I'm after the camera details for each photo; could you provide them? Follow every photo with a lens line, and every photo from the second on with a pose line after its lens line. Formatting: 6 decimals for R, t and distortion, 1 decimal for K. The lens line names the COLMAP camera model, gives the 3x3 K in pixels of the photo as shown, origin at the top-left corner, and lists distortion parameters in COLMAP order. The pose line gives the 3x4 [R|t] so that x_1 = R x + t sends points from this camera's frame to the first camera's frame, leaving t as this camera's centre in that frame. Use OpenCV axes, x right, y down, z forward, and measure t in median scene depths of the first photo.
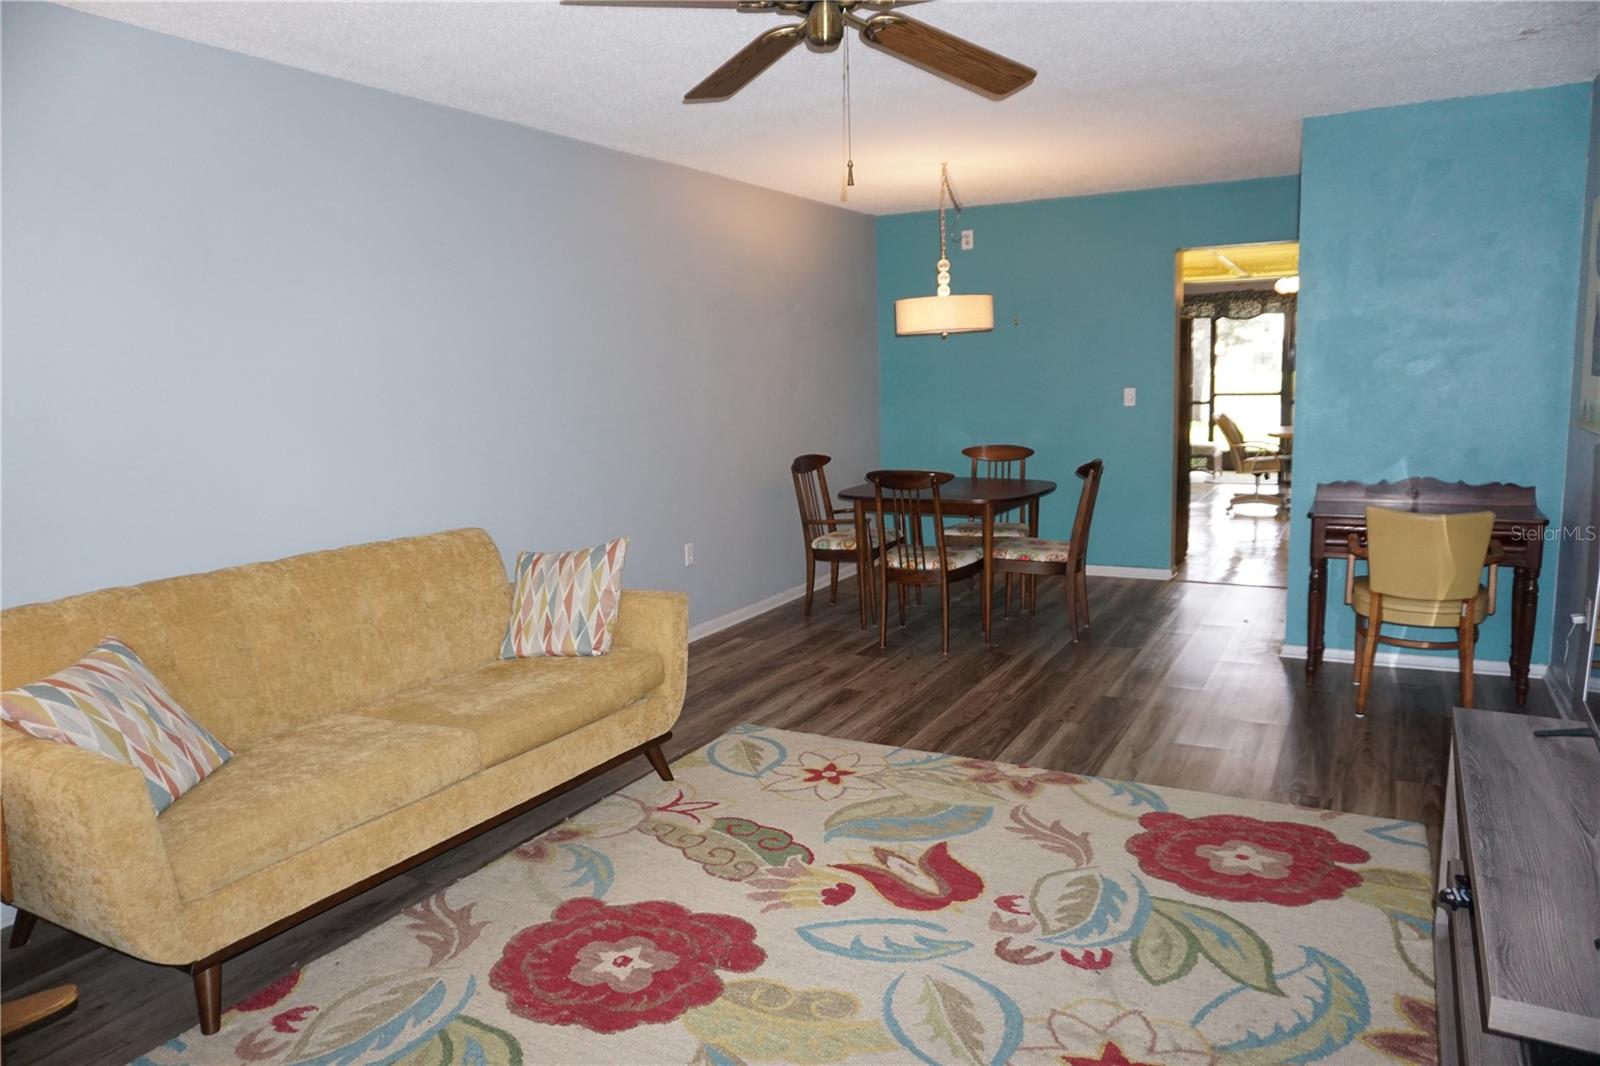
lens RADIAL K [[1061.5, 0, 796.6], [0, 1061.5, 532.5], [0, 0, 1]] dist [-0.053509, 0.034281]
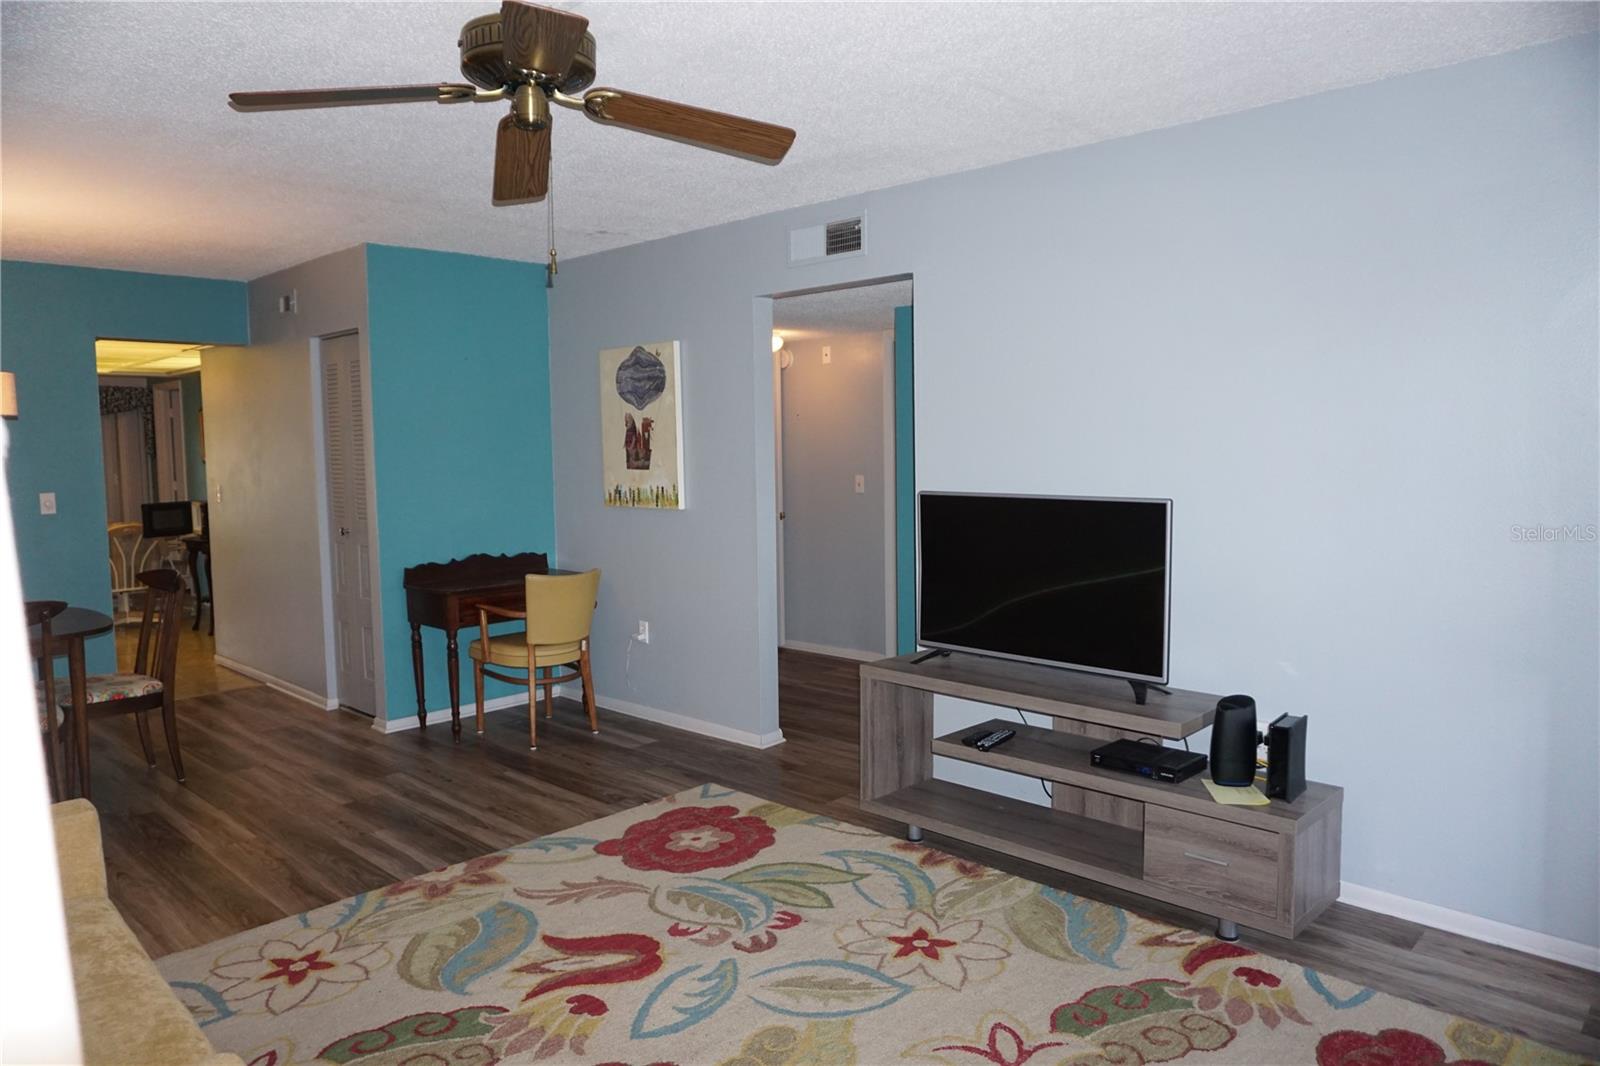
lens RADIAL K [[1061.5, 0, 796.6], [0, 1061.5, 532.5], [0, 0, 1]] dist [-0.053509, 0.034281]
pose [[0.256833, -0.052654, 0.965020, -0.804888], [0.152140, 0.988268, 0.013431, -0.061400], [-0.954406, 0.143369, 0.261831, 0.516081]]
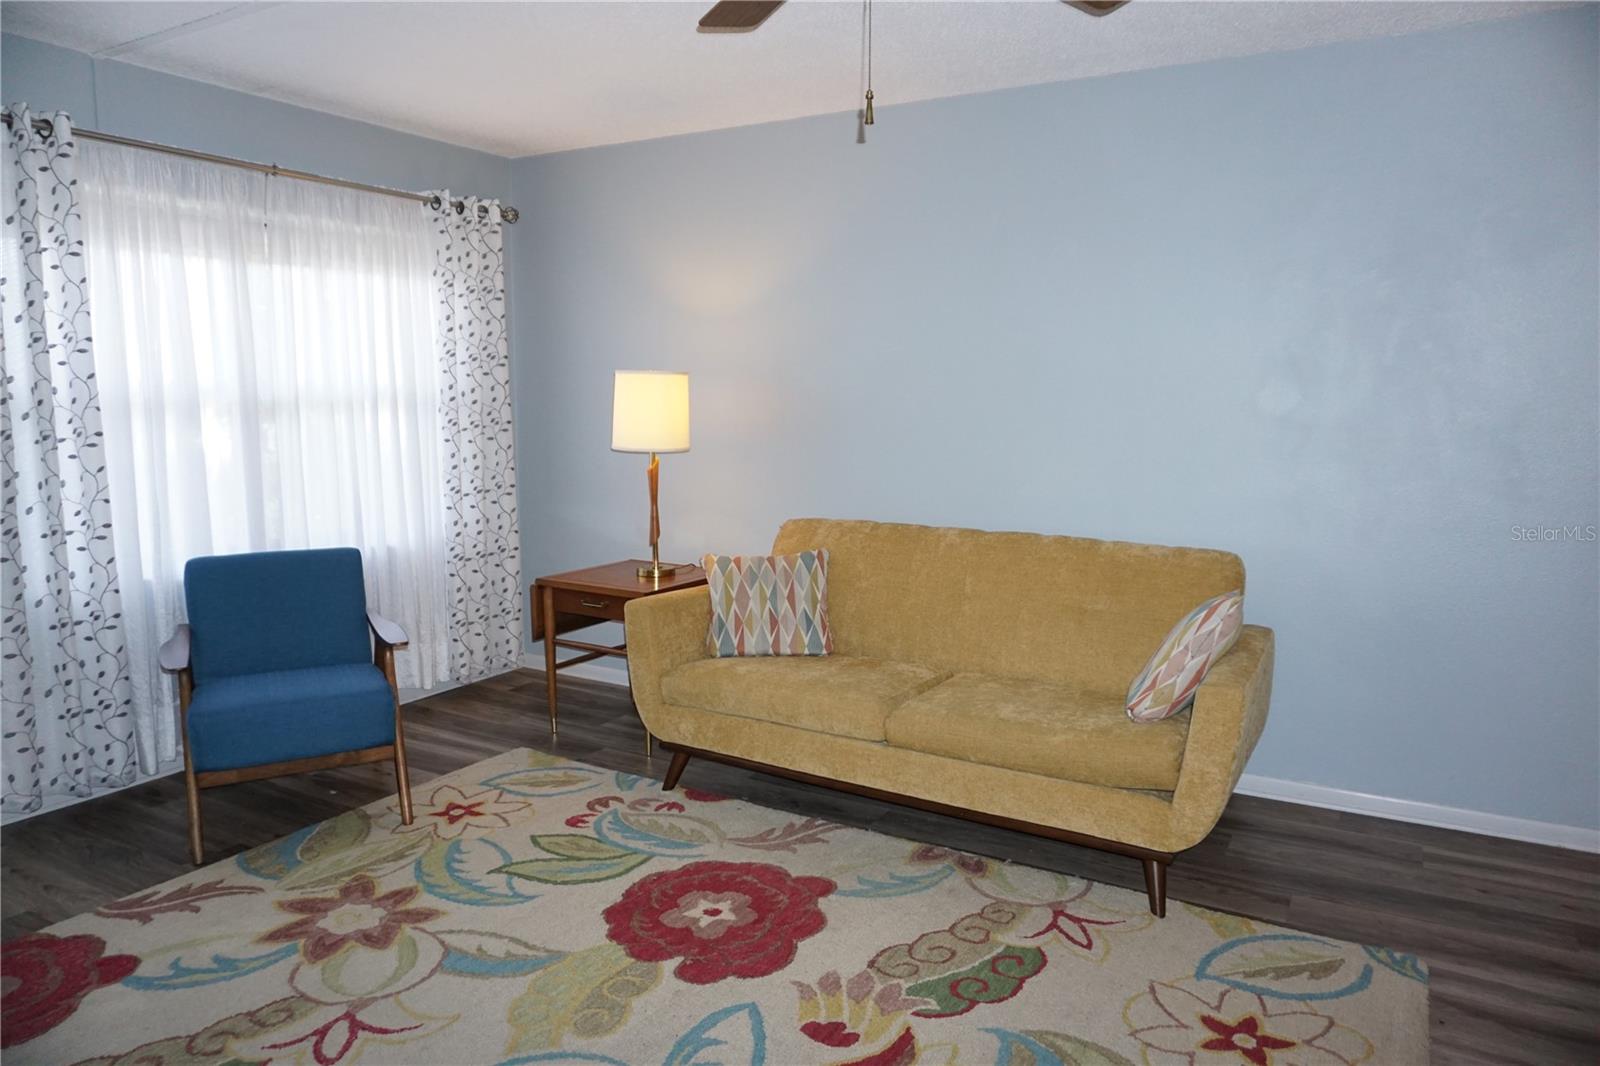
lens RADIAL K [[1061.5, 0, 796.6], [0, 1061.5, 532.5], [0, 0, 1]] dist [-0.053509, 0.034281]
pose [[-0.020485, 0.162386, -0.986515, 0.763727], [-0.152771, 0.974626, 0.163601, -0.151464], [0.988049, 0.154062, 0.004842, 0.918449]]
